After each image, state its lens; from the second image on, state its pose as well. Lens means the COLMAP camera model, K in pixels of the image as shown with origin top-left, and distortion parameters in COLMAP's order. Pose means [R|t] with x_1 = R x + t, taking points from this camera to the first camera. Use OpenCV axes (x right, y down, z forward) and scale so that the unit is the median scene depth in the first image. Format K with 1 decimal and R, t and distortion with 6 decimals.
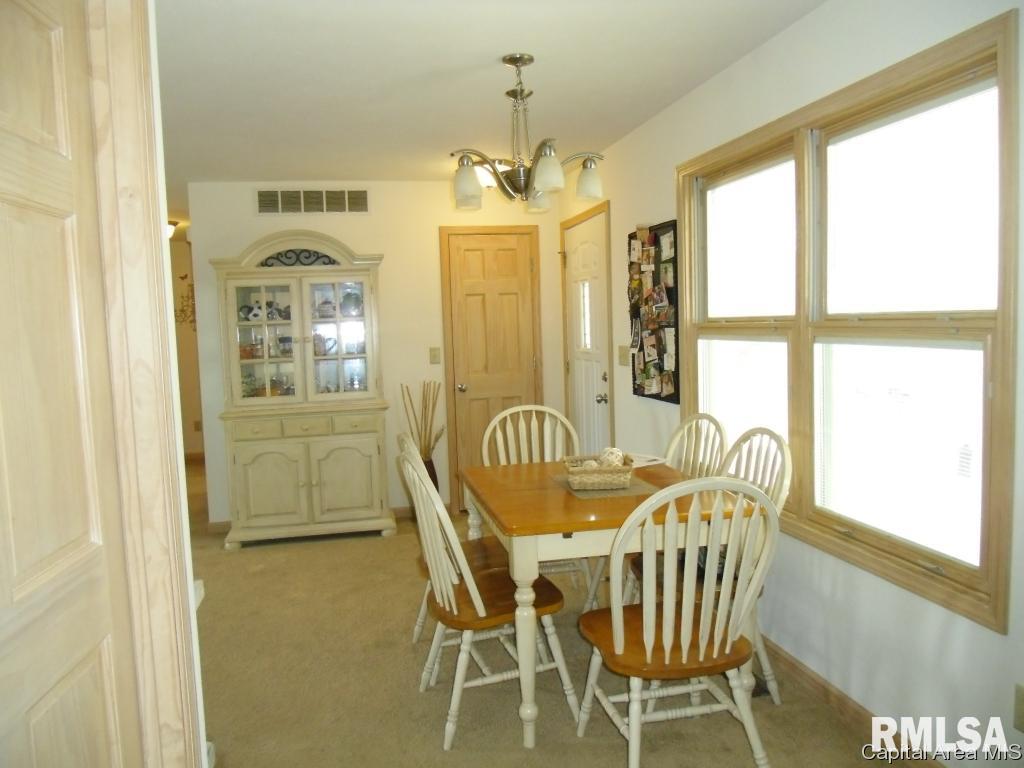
lens RADIAL K [[786.8, 0, 512.0], [0, 786.8, 384.0], [0, 0, 1]] dist [-0.053047, 0.000931]
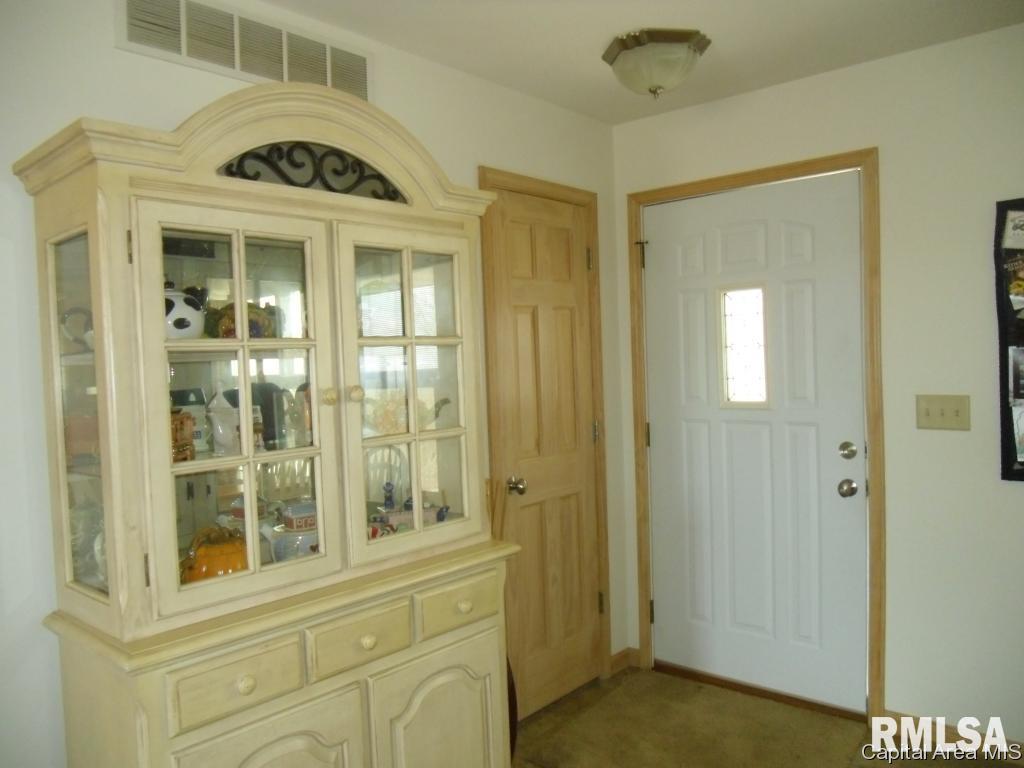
lens RADIAL K [[786.8, 0, 512.0], [0, 786.8, 384.0], [0, 0, 1]] dist [-0.053047, 0.000931]
pose [[0.808317, -0.011502, 0.588635, -0.412509], [0.052549, 0.997228, -0.052675, -0.038609], [-0.586397, 0.073510, 0.806681, 0.662296]]
